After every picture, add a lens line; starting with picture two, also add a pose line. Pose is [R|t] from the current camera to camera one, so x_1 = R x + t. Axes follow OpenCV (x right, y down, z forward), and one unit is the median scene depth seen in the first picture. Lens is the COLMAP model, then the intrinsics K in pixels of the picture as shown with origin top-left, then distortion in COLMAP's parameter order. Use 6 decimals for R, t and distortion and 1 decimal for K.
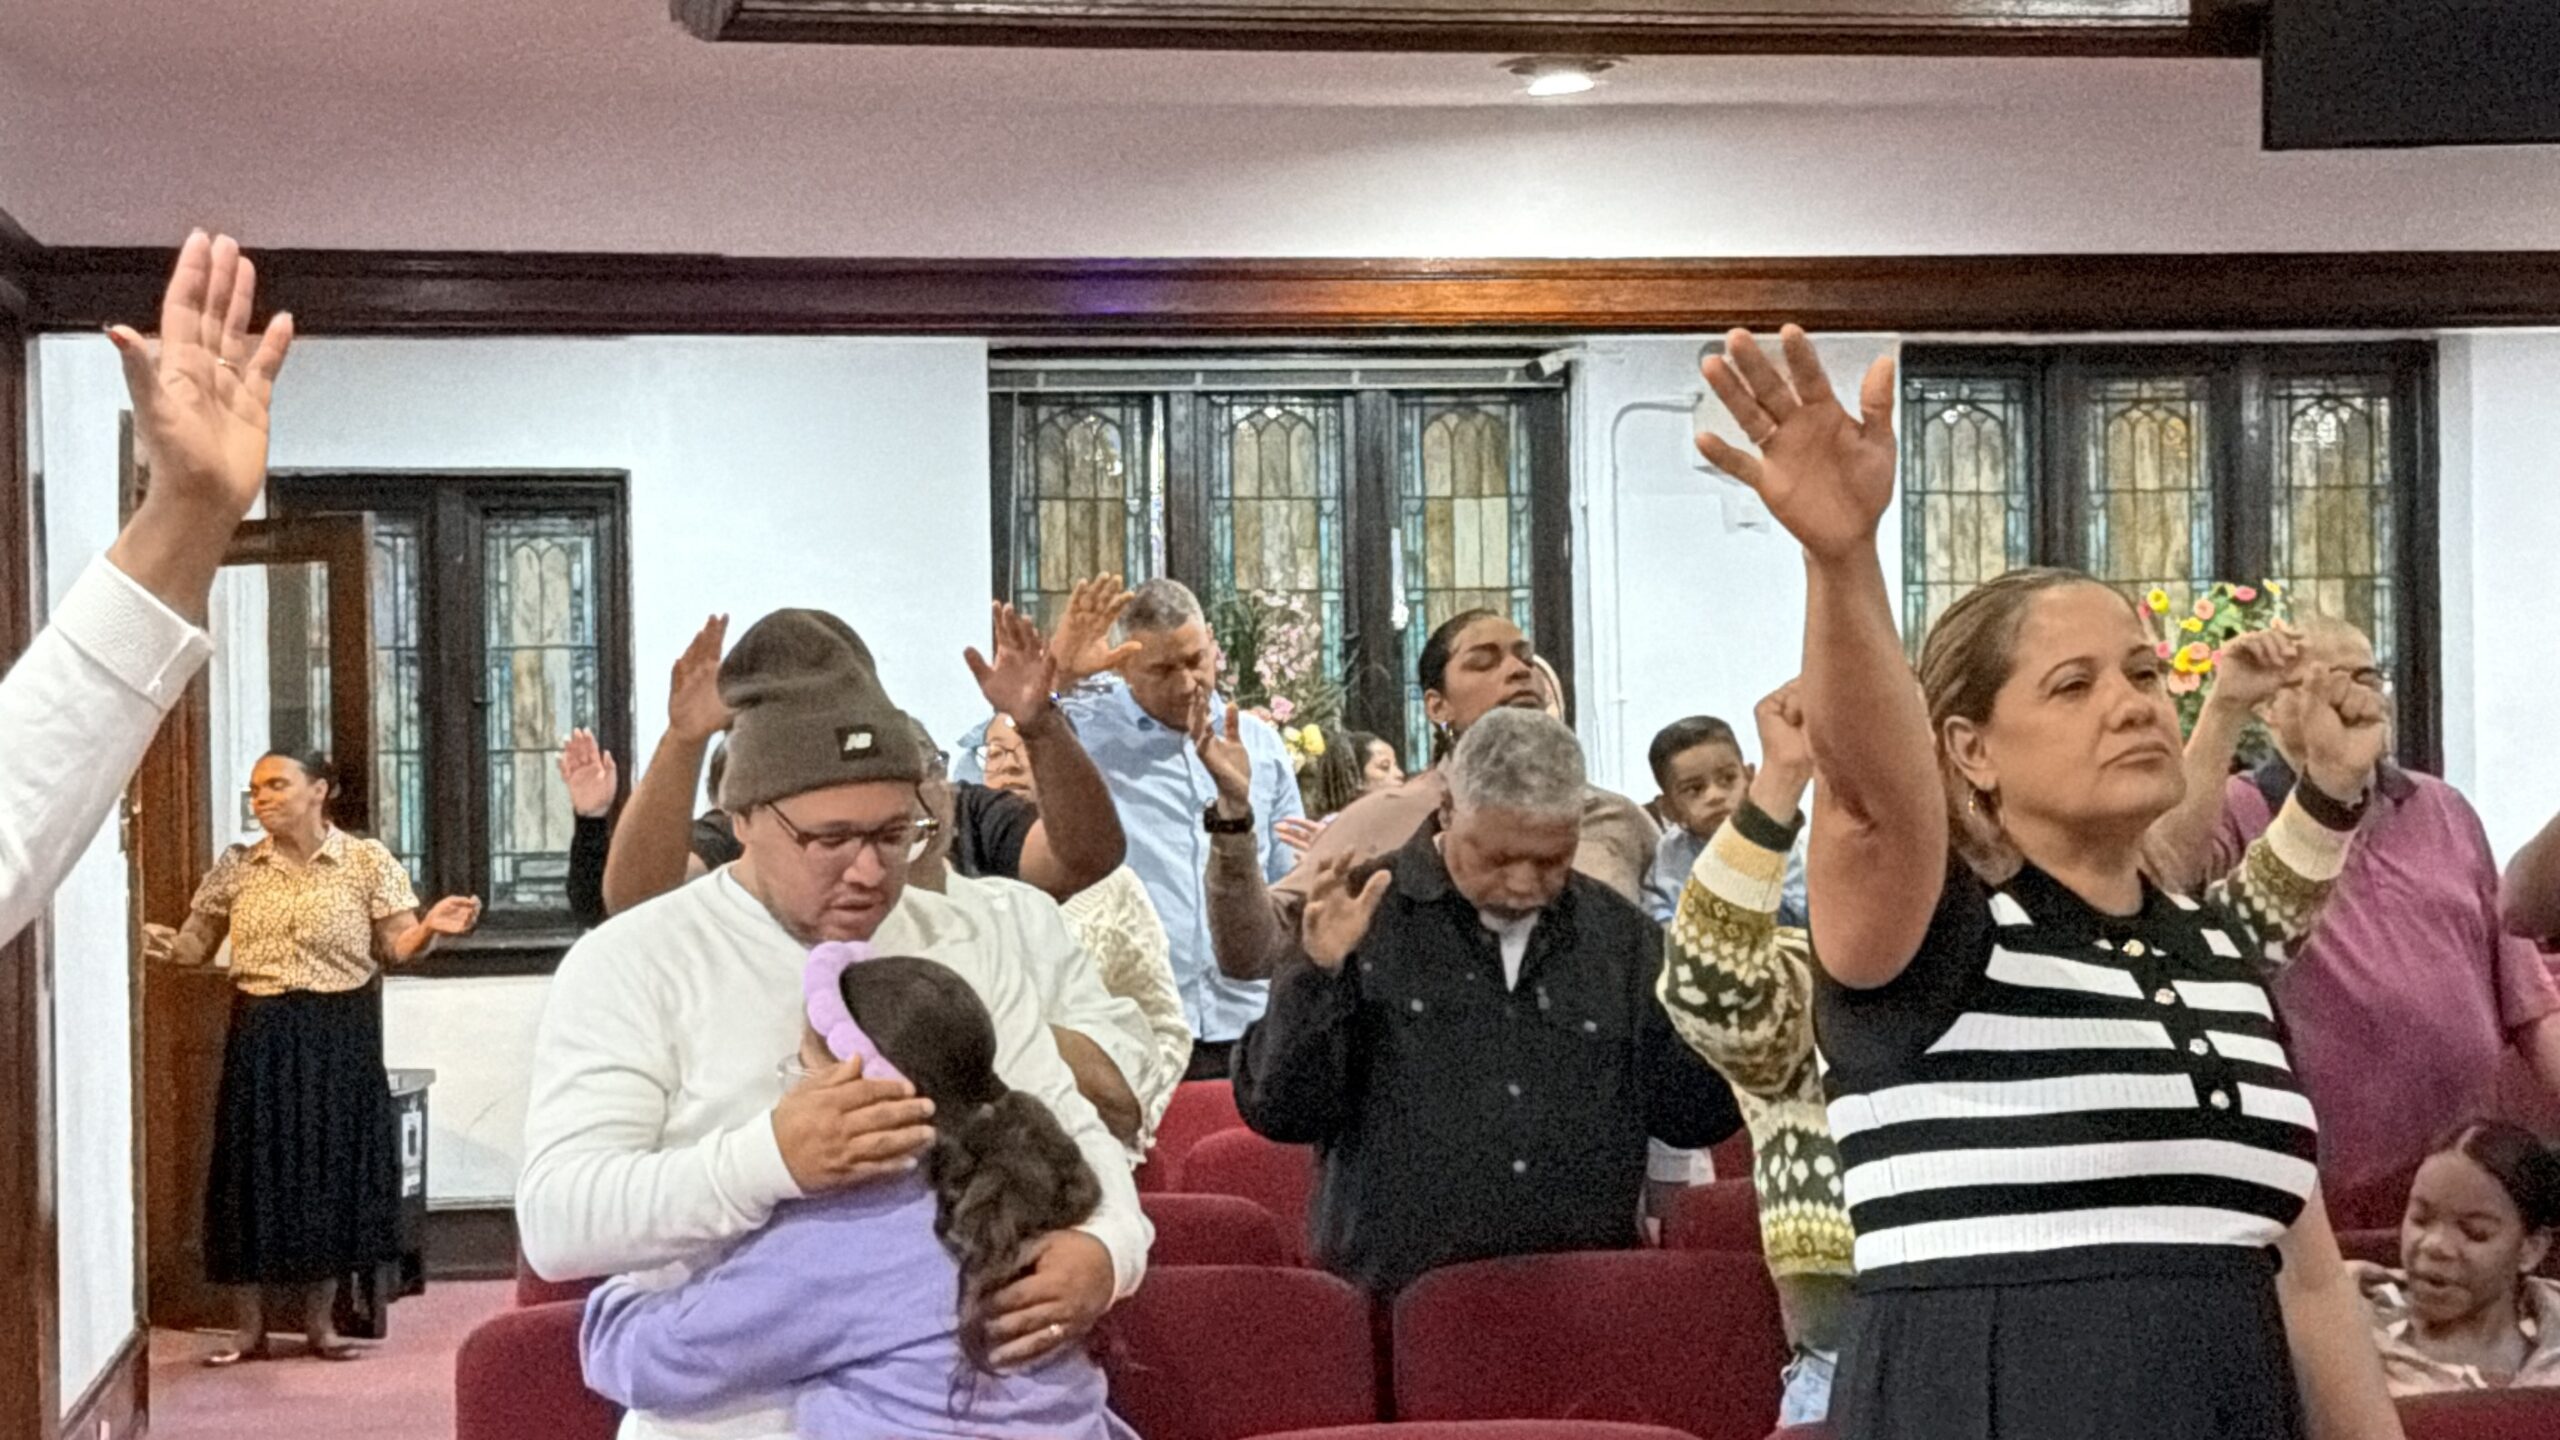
lens RADIAL K [[4297.3, 0, 1264.6], [0, 4297.3, 719.7], [0, 0, 1]] dist [0.187484, 0.098583]
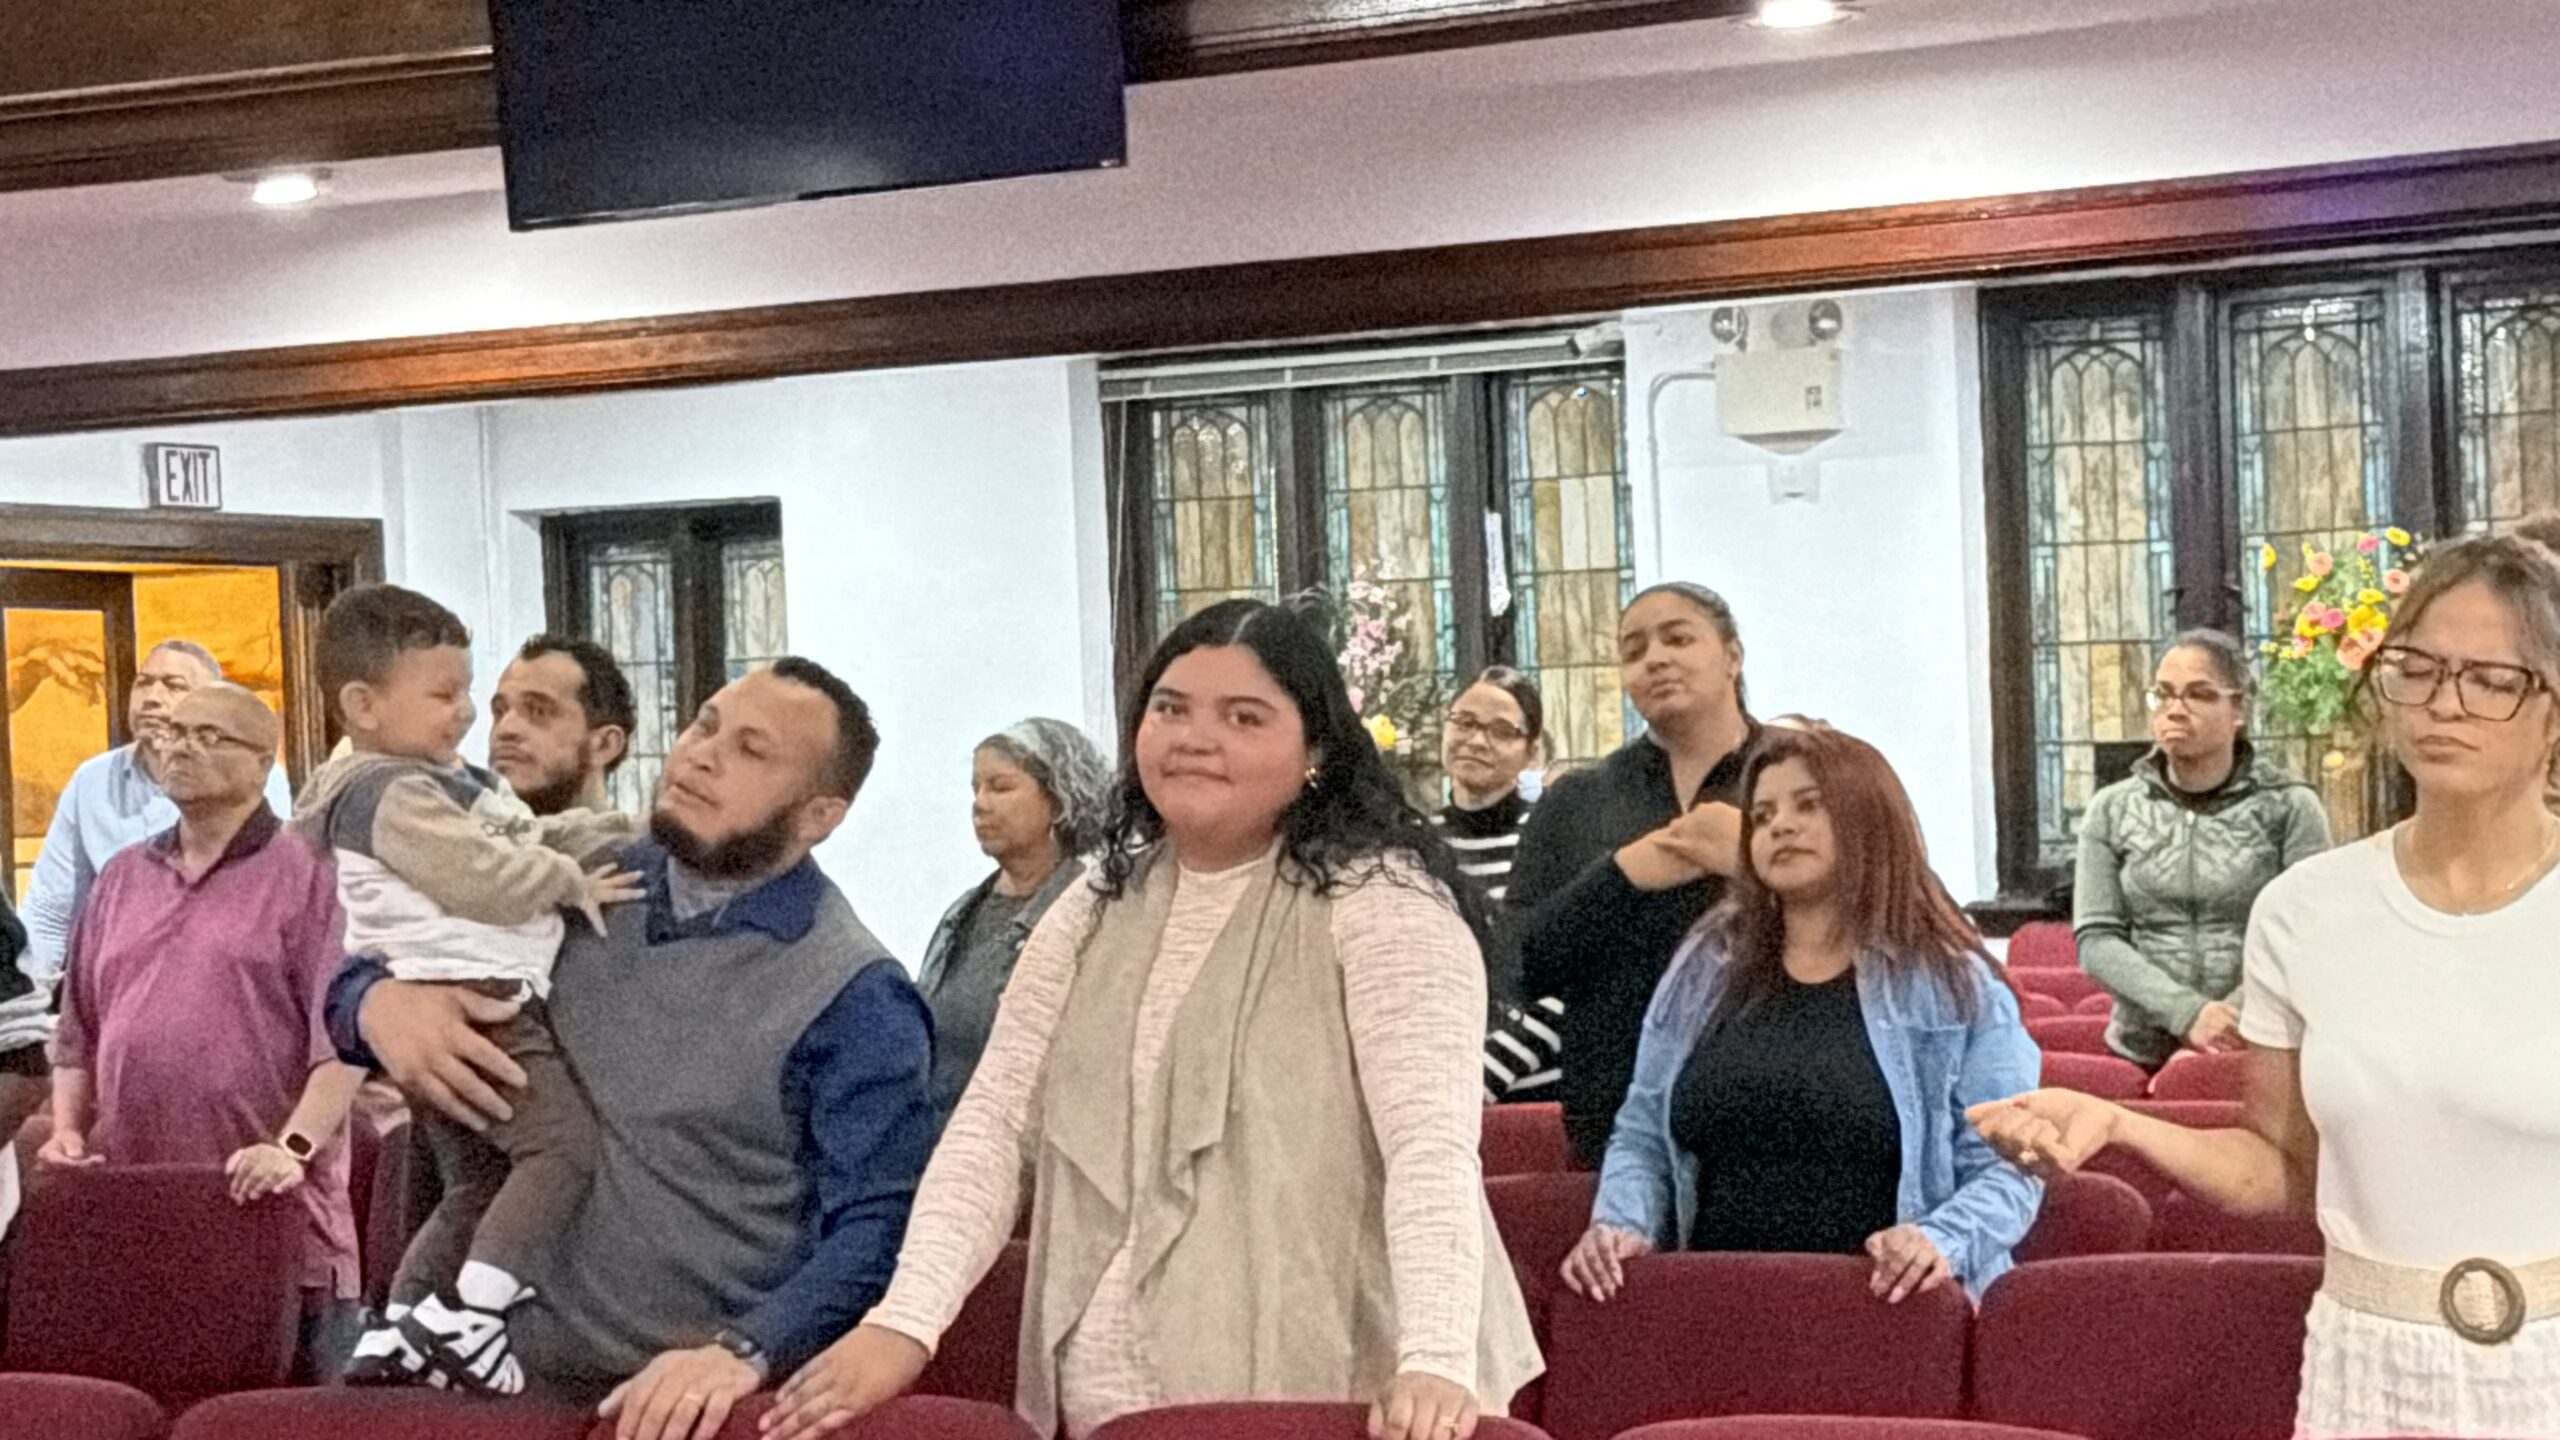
lens RADIAL K [[4627.4, 0, 1209.5], [0, 4627.4, 720.2], [0, 0, 1]] dist [0.161940, 0.060148]
pose [[0.819471, -0.016449, -0.572885, 0.579161], [0.027520, 0.999564, 0.010665, -0.010215], [0.572460, -0.024506, 0.819567, 0.093278]]
